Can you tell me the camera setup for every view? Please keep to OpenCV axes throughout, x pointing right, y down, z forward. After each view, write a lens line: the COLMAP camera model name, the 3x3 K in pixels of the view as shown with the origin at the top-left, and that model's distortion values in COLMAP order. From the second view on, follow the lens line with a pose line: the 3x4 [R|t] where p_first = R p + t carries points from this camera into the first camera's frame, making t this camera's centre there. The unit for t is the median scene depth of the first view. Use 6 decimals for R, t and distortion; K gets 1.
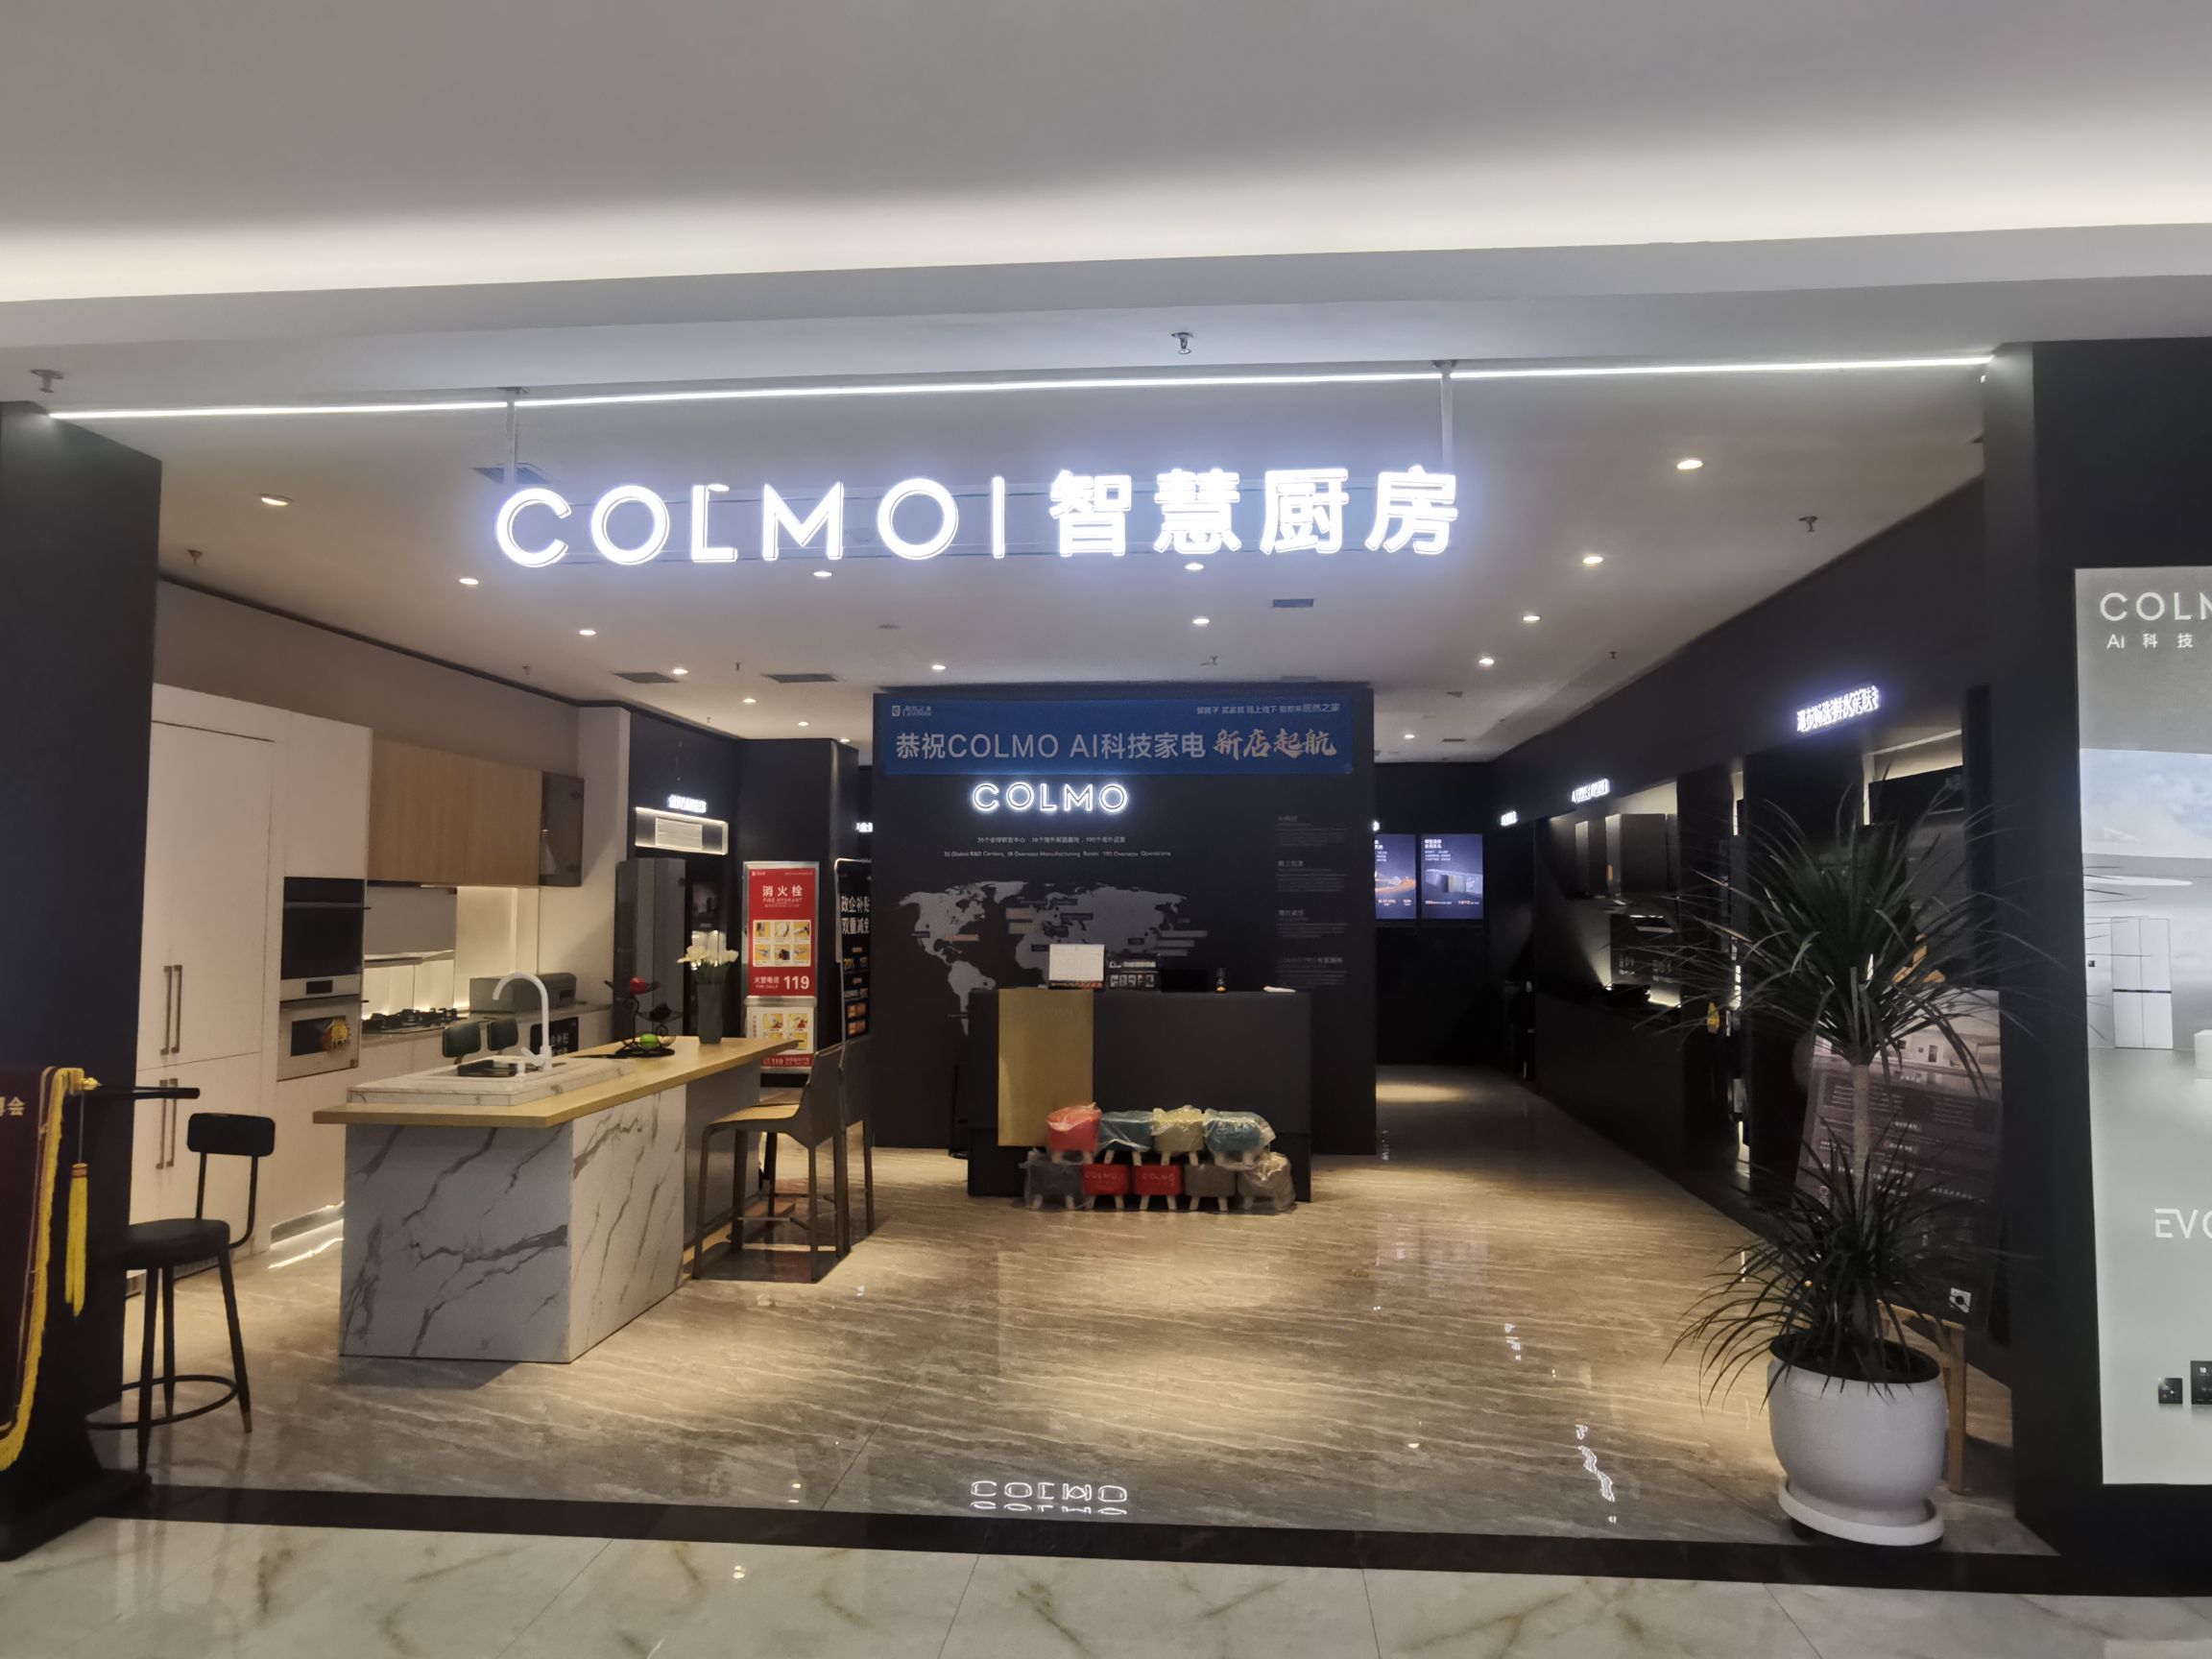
lens RADIAL K [[1477.1, 0, 1106.0], [0, 1477.1, 829.5], [0, 0, 1]] dist [-0.054800, 0.001579]
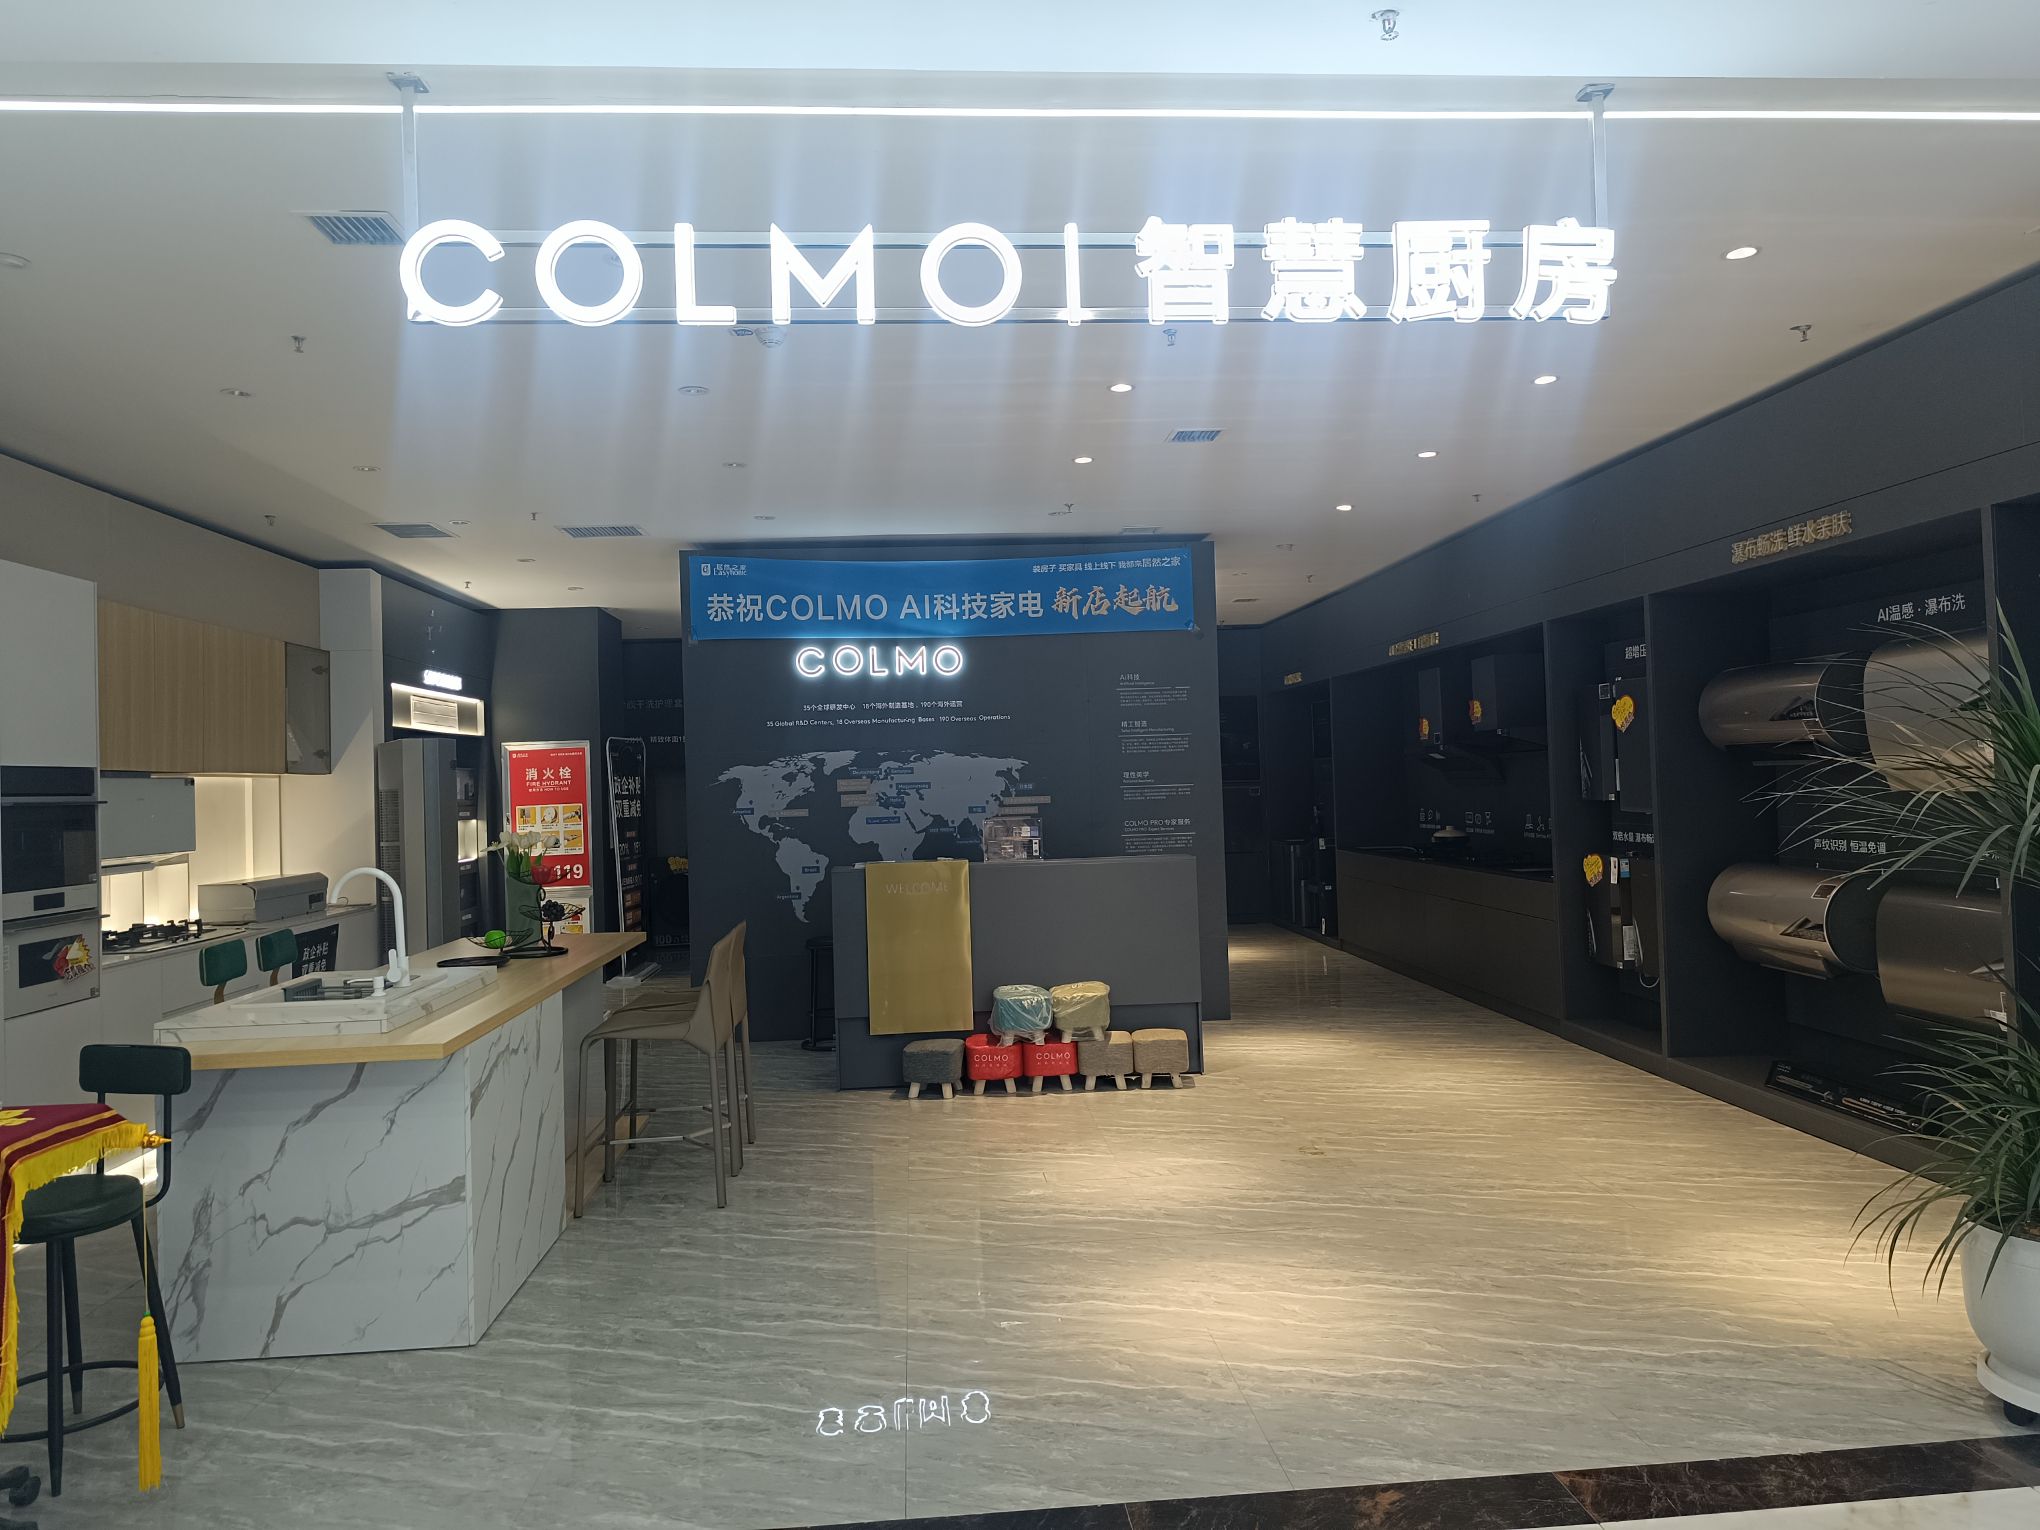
lens RADIAL K [[1415.5, 0, 1020.0], [0, 1415.5, 765.0], [0, 0, 1]] dist [0.081113, -0.145885]
pose [[0.986066, -0.031693, 0.163309, -0.105117], [0.025426, 0.998863, 0.040329, 0.010950], [-0.164402, -0.035615, 0.985750, 0.098376]]
